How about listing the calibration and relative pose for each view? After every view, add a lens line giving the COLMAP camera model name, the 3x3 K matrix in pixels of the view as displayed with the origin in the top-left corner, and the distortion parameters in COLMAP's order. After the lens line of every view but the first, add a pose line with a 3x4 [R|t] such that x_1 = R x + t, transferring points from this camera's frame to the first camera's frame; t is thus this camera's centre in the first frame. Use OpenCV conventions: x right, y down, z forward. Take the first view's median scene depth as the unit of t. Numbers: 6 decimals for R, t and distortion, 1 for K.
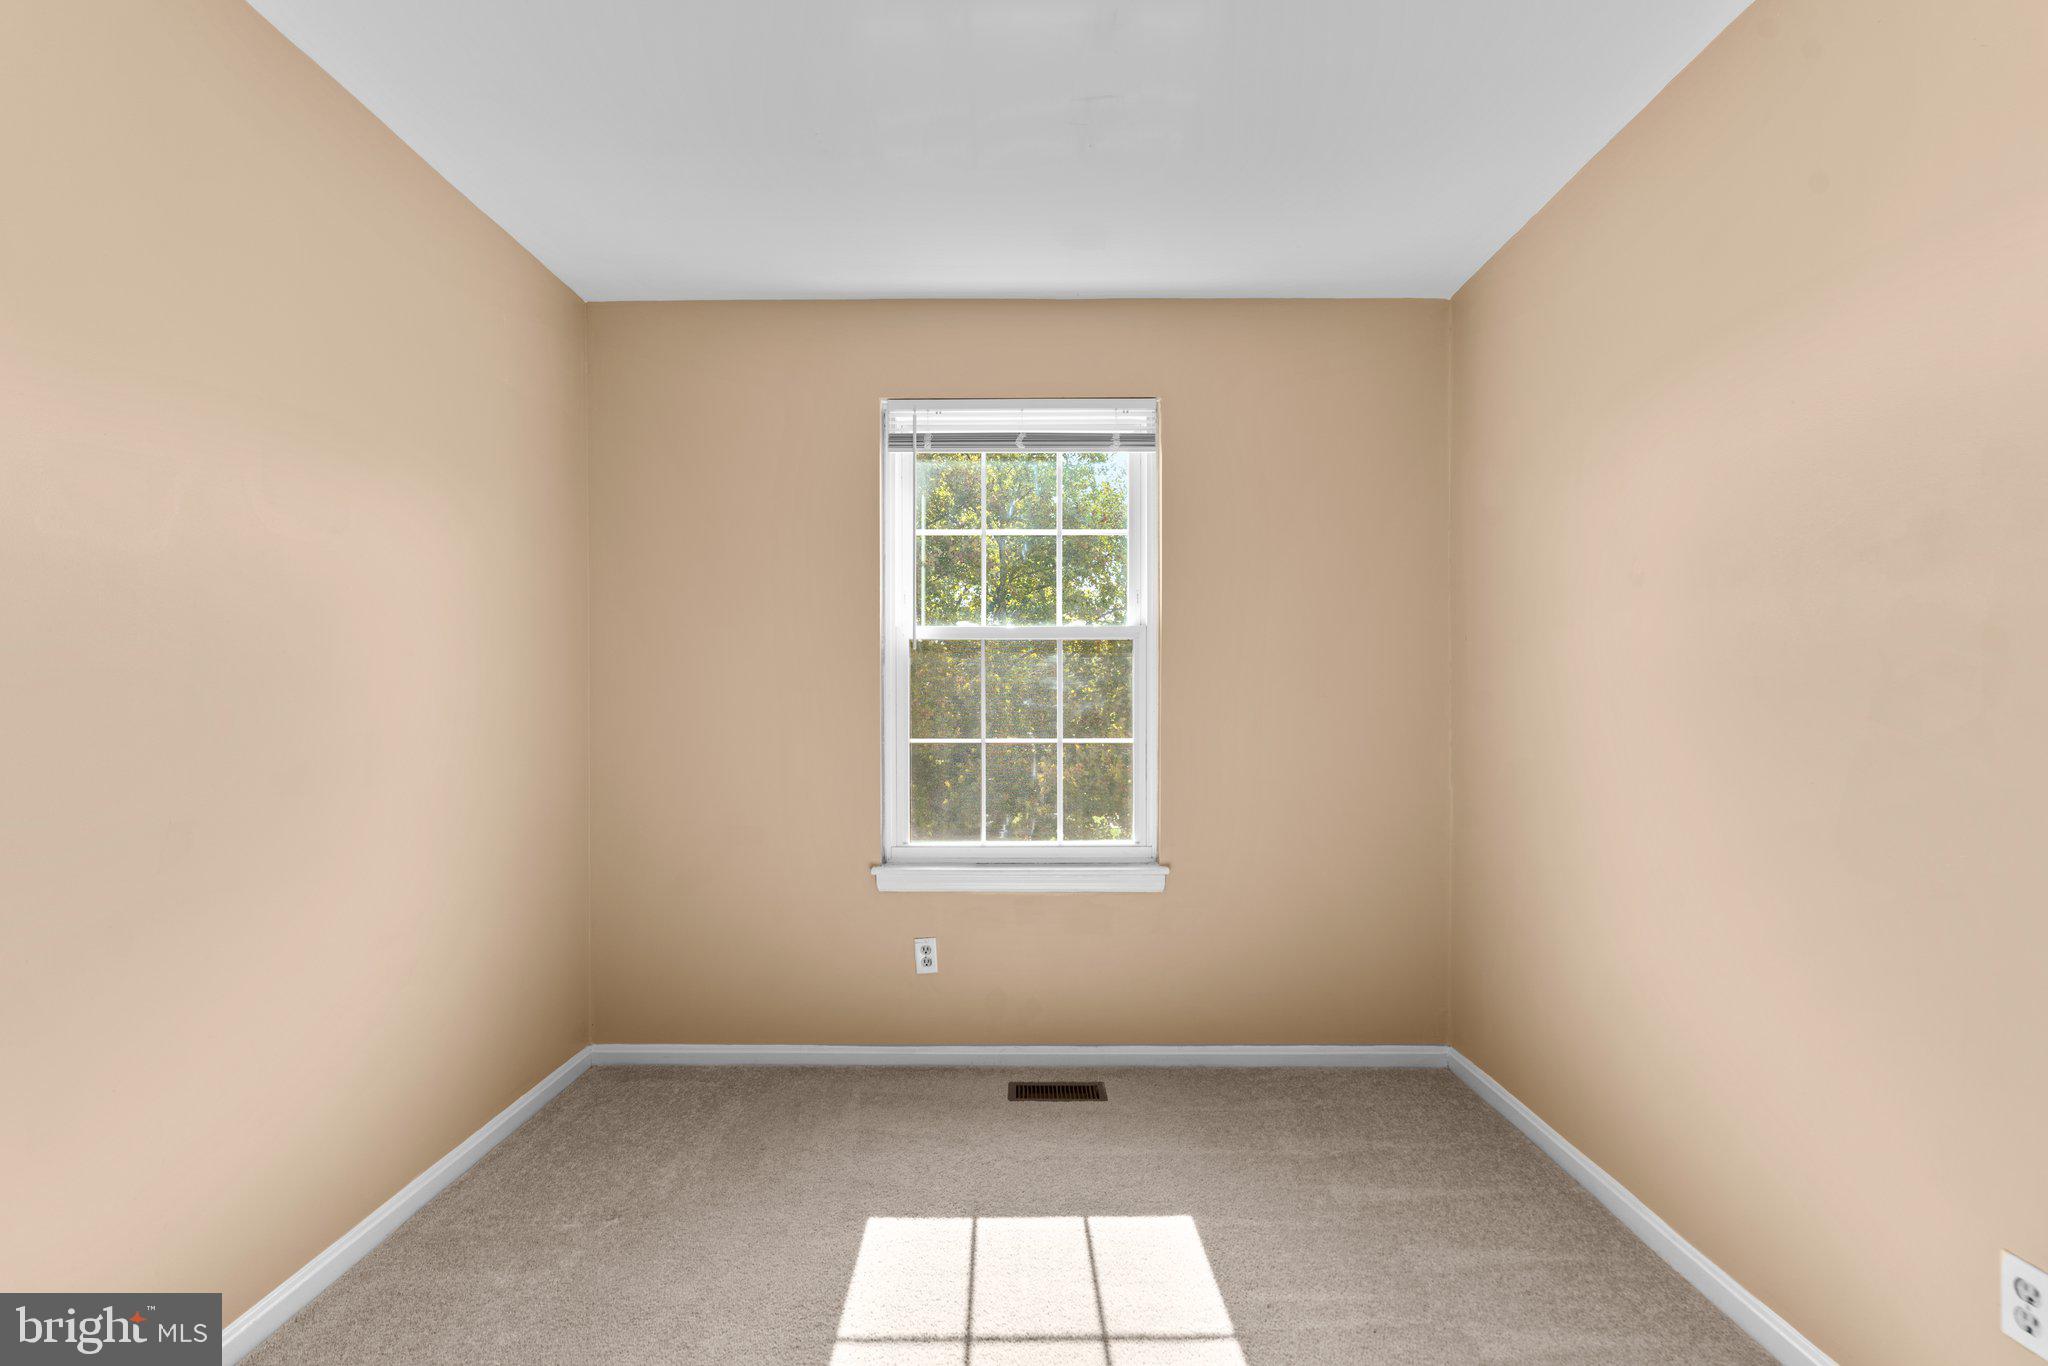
lens RADIAL K [[918.7, 0, 1026.4], [0, 918.7, 699.3], [0, 0, 1]] dist [-0.016789, 0.009109]
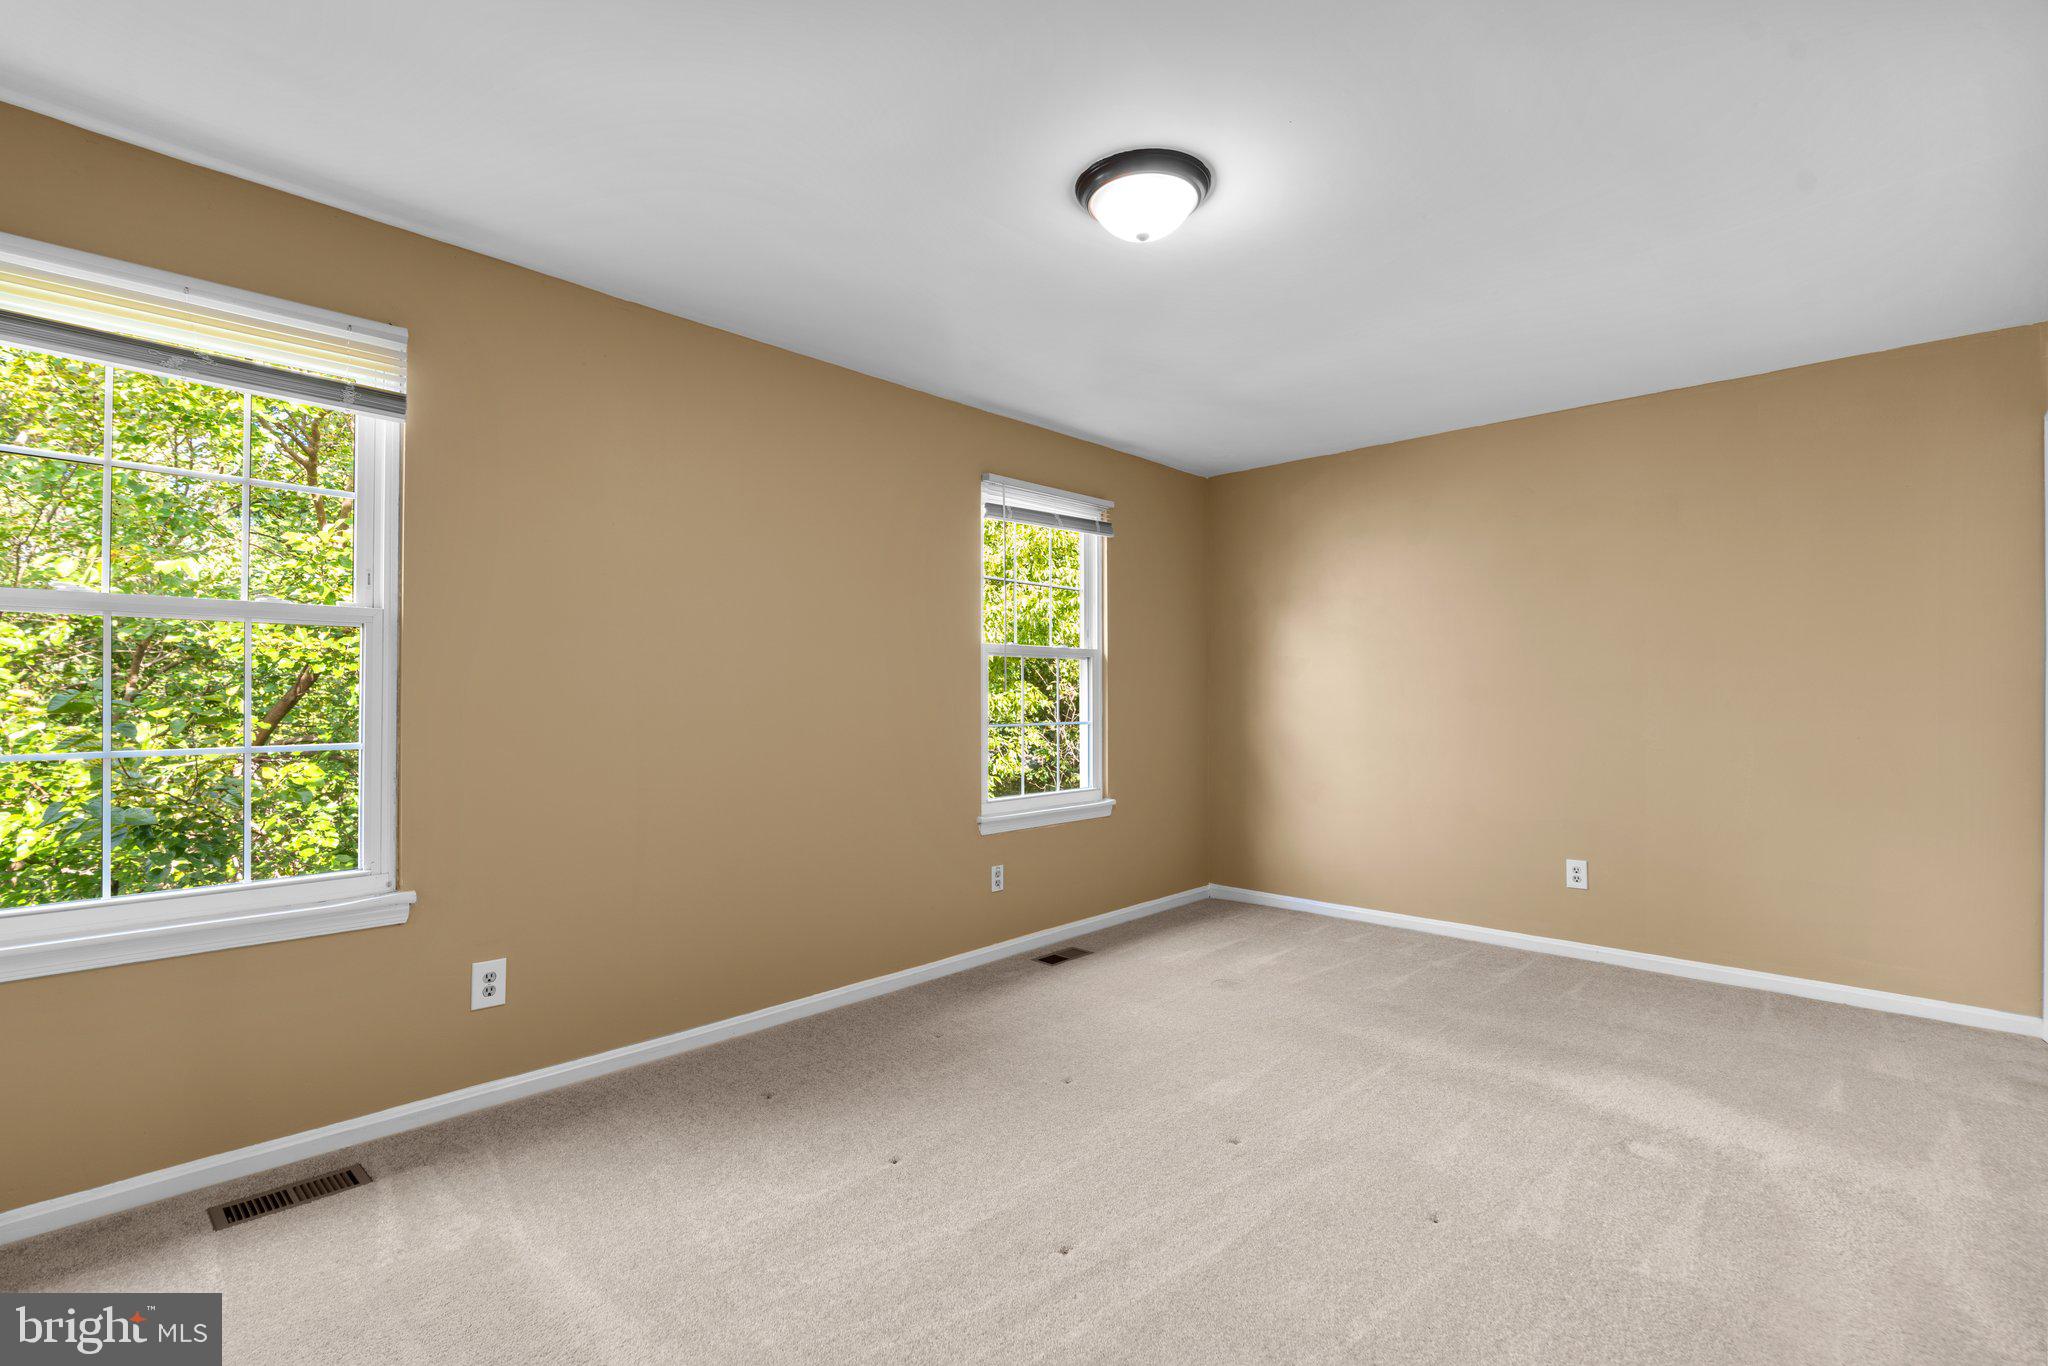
lens RADIAL K [[882.0, 0, 1024.0], [0, 882.0, 683.0], [0, 0, 1]] dist [0.000446, 0.000175]
pose [[0.717551, 0.008514, 0.696454, -1.012503], [0.005179, 0.999832, -0.017558, 0.006854], [-0.696487, 0.016206, 0.717386, 0.007954]]
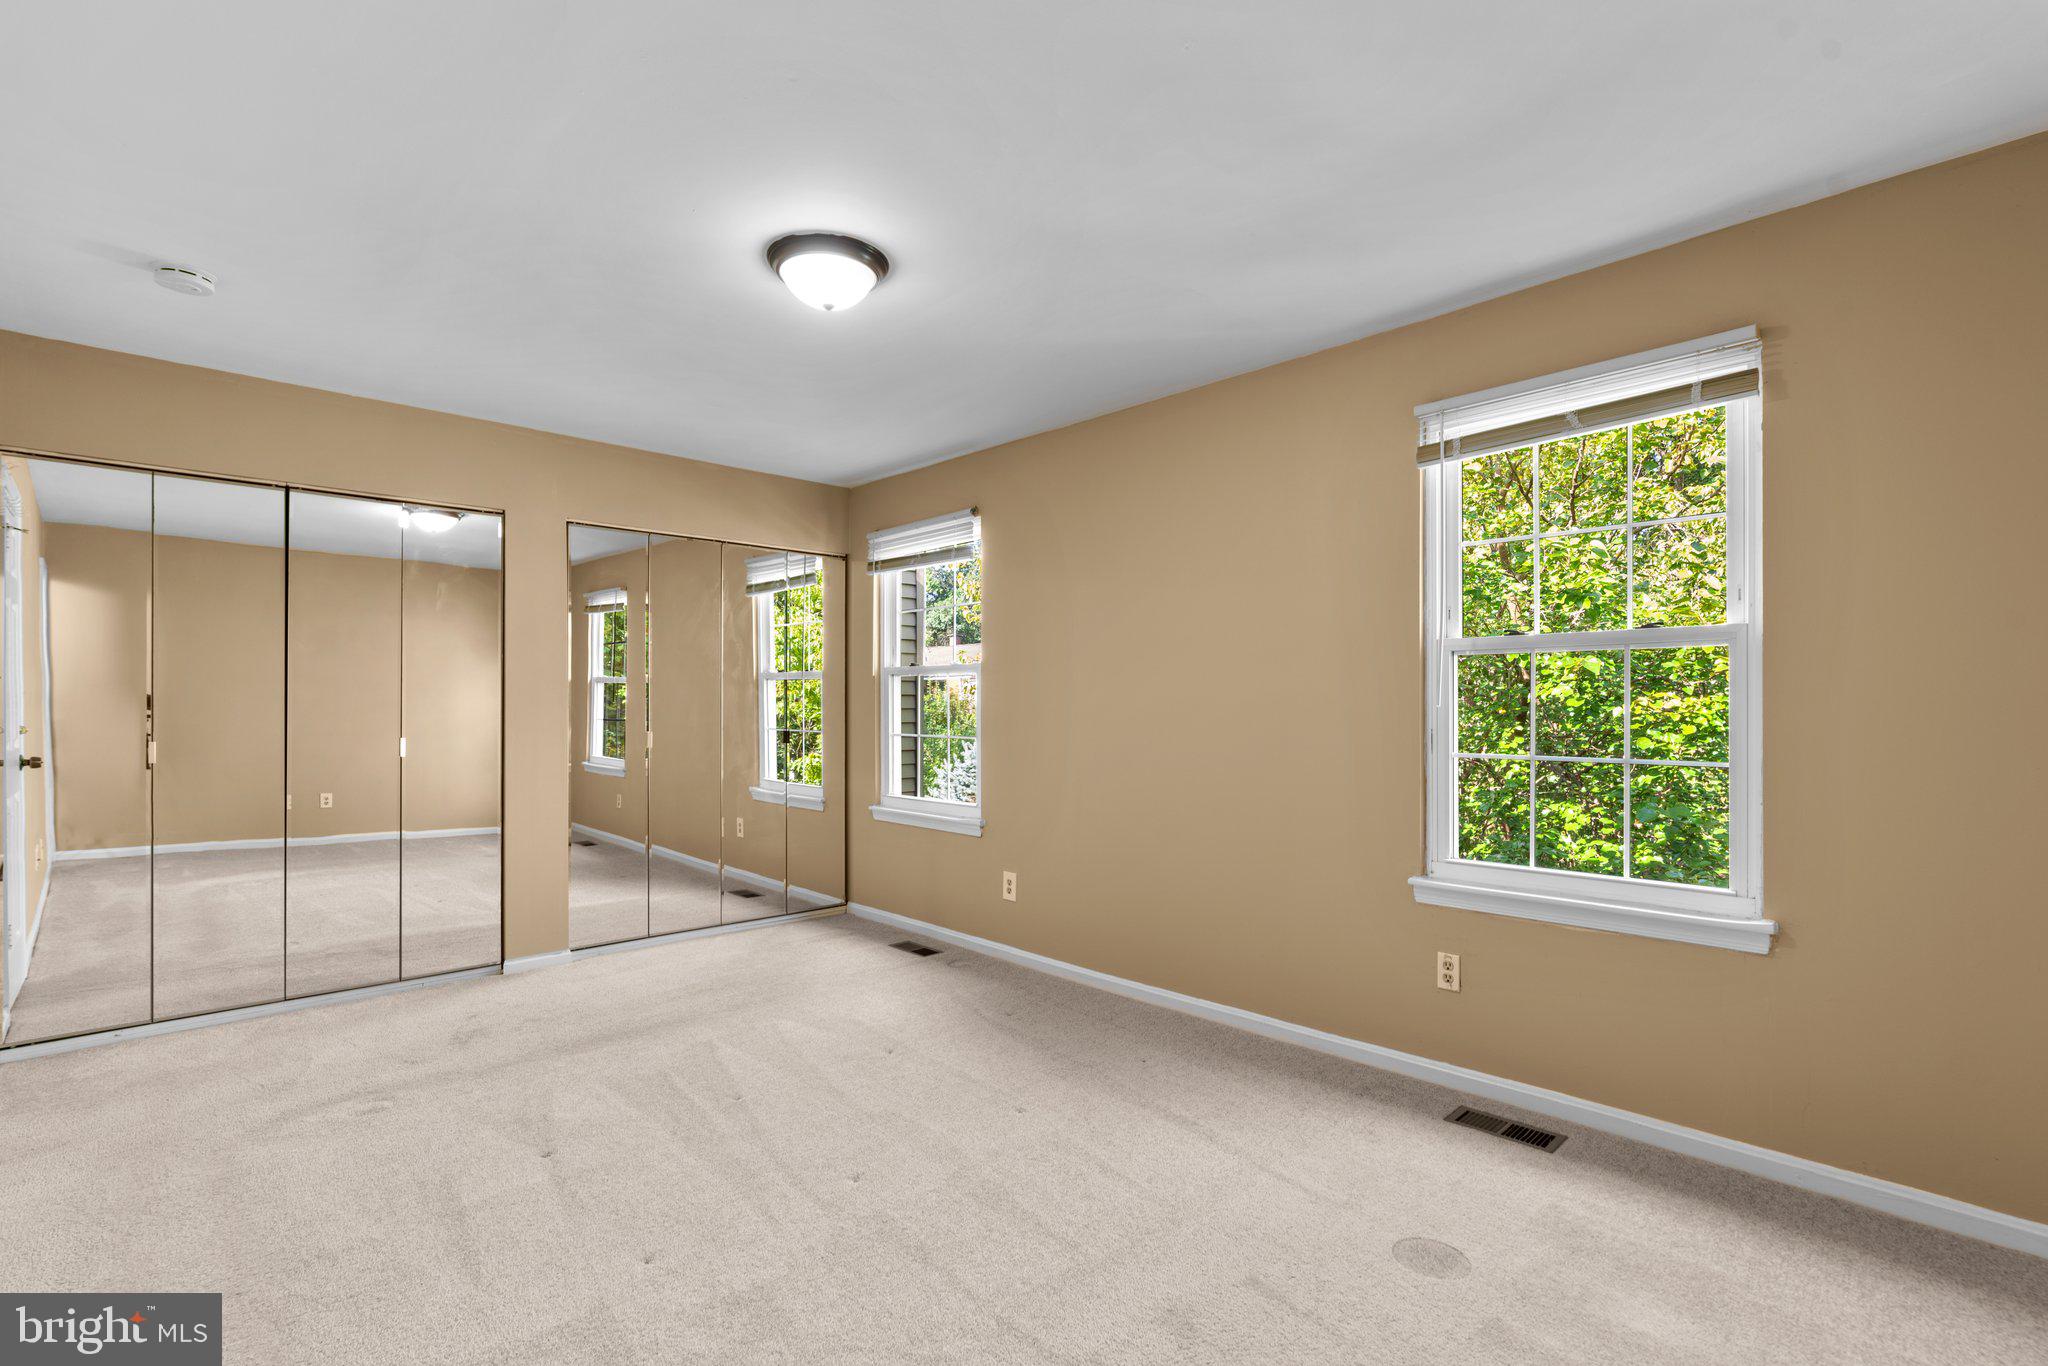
lens RADIAL K [[918.7, 0, 1026.4], [0, 918.7, 699.3], [0, 0, 1]] dist [-0.016789, 0.009109]
pose [[0.699970, -0.003247, -0.714164, 0.273751], [-0.003309, 0.999964, -0.007789, -0.002060], [0.714164, 0.007815, 0.699935, -0.006384]]
